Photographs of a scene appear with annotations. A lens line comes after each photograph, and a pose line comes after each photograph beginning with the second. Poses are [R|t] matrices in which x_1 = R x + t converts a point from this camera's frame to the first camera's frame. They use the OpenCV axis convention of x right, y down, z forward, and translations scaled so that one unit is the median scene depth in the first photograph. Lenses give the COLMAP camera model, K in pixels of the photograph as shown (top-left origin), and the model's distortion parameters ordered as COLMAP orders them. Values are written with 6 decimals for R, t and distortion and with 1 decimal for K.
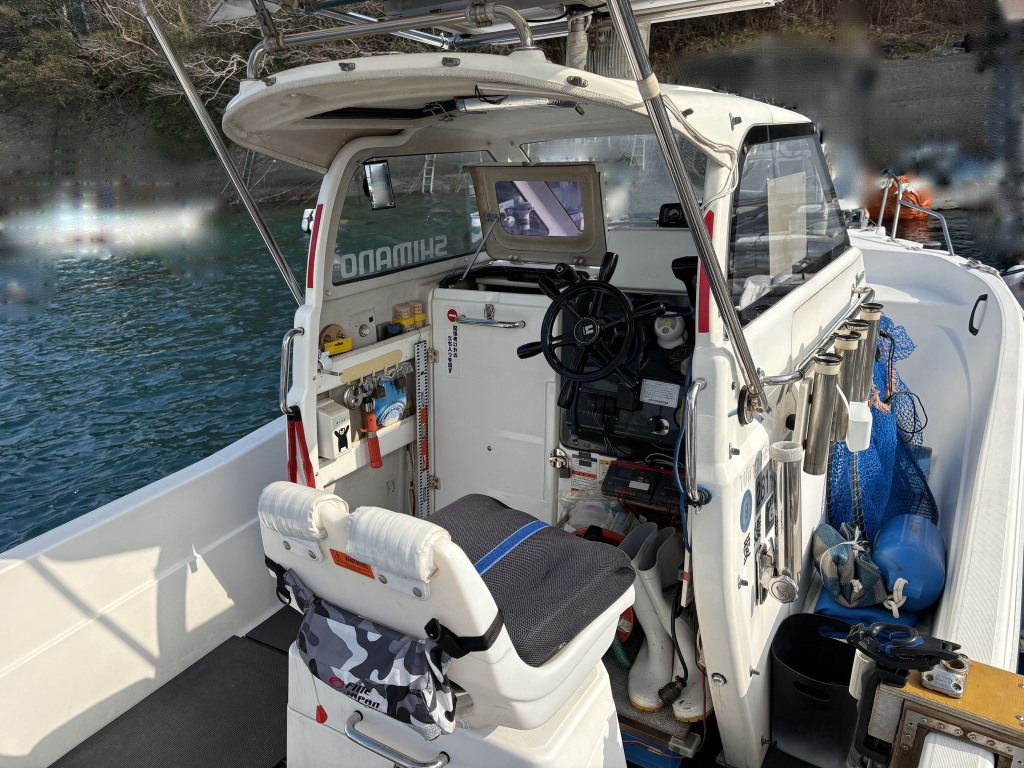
lens RADIAL K [[773.5, 0, 512.0], [0, 773.5, 384.0], [0, 0, 1]] dist [0.069461, -0.080656]
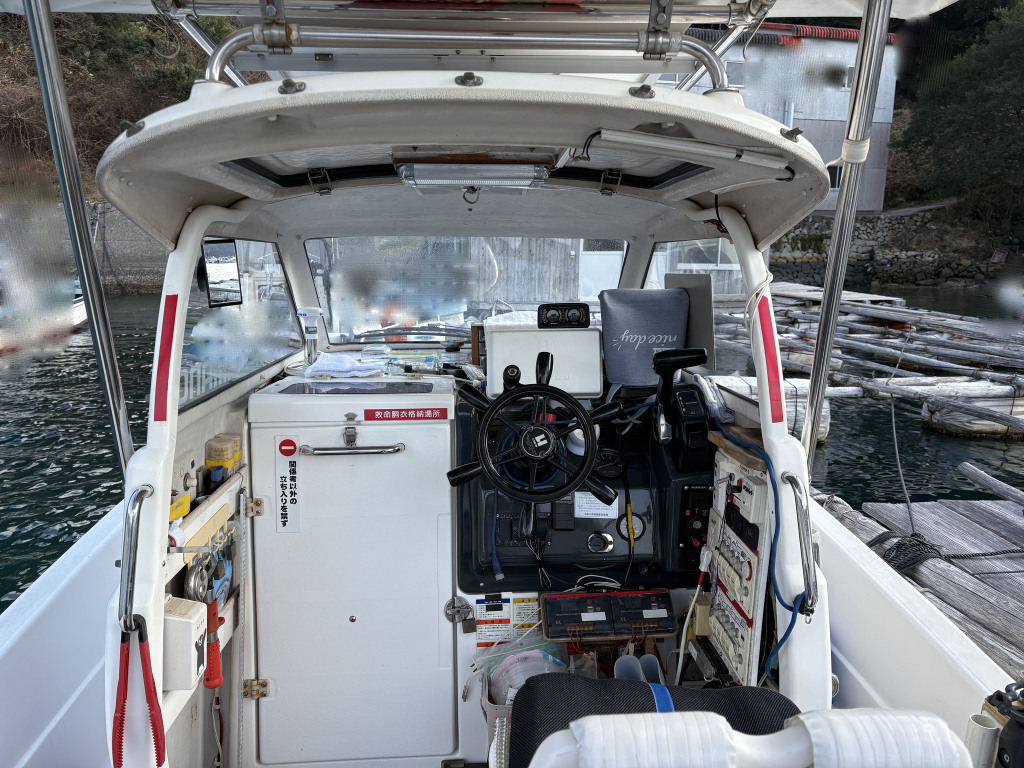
lens RADIAL K [[773.5, 0, 512.0], [0, 773.5, 384.0], [0, 0, 1]] dist [0.069461, -0.080656]
pose [[0.801189, -0.048227, 0.596465, -0.371207], [0.147133, 0.982025, -0.118232, -0.030449], [-0.580041, 0.182486, 0.793884, 0.287164]]
